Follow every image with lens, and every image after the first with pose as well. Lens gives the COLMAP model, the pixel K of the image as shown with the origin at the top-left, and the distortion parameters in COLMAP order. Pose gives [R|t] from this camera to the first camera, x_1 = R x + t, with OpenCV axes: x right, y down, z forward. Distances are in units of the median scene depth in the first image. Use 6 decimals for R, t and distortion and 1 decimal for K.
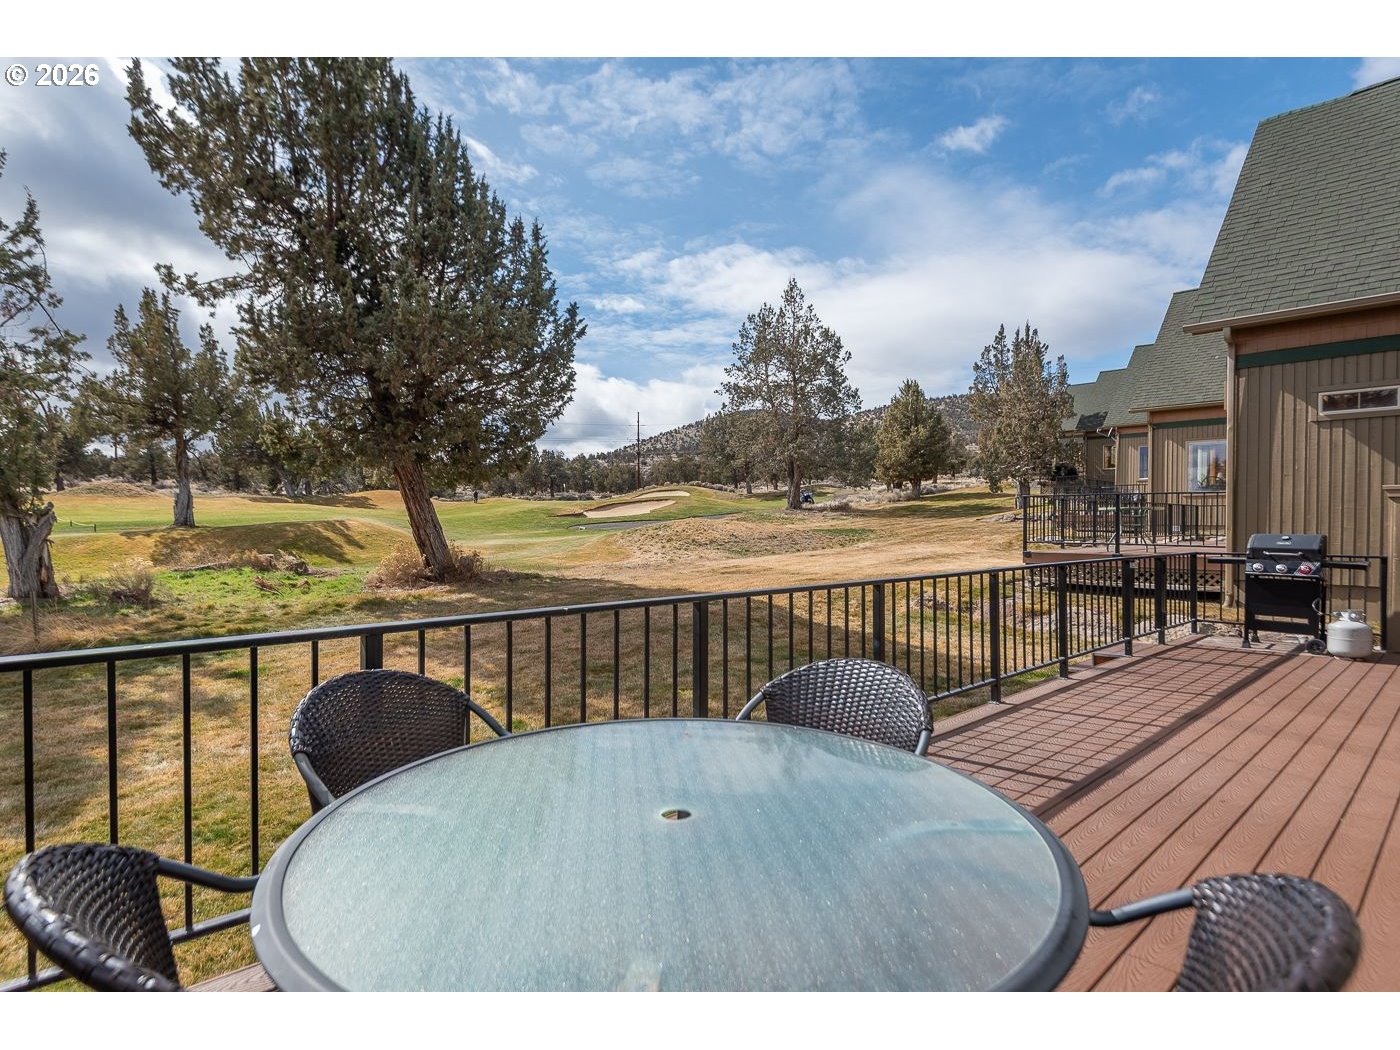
lens RADIAL K [[745.8, 0, 702.6], [0, 745.8, 526.1], [0, 0, 1]] dist [0.018183, -0.004366]
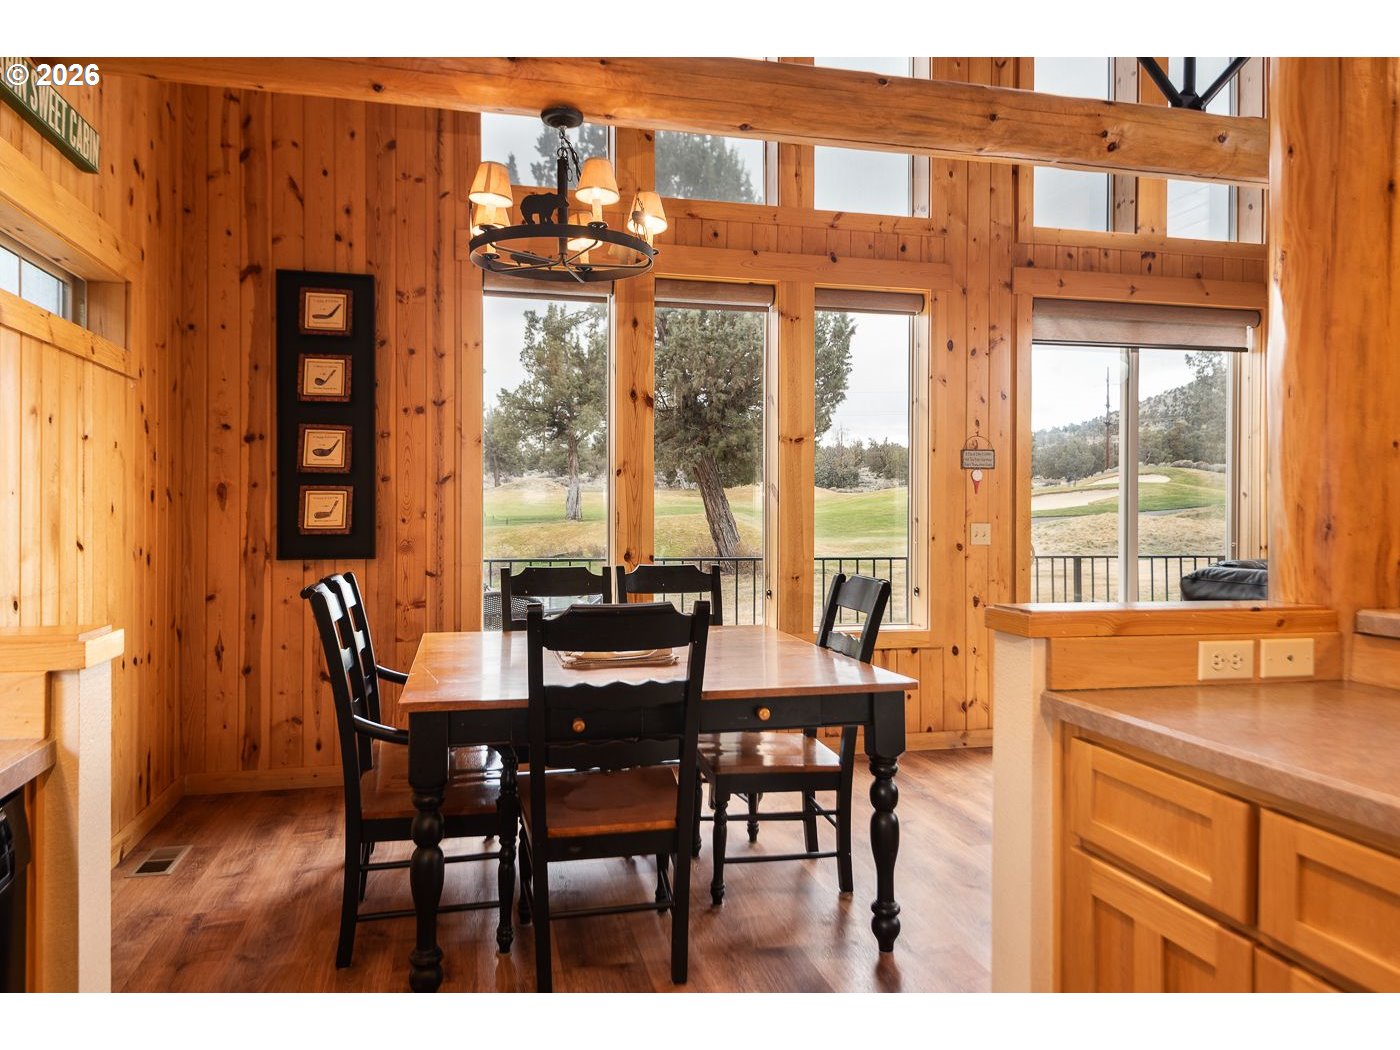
lens RADIAL K [[974.5, 0, 697.1], [0, 974.5, 512.2], [0, 0, 1]] dist [0.019874, -0.001339]
pose [[0.868738, 0.000368, -0.495272, 0.157574], [-0.005364, 0.999948, -0.008666, 0.000260], [0.495243, 0.010185, 0.868695, -0.128047]]
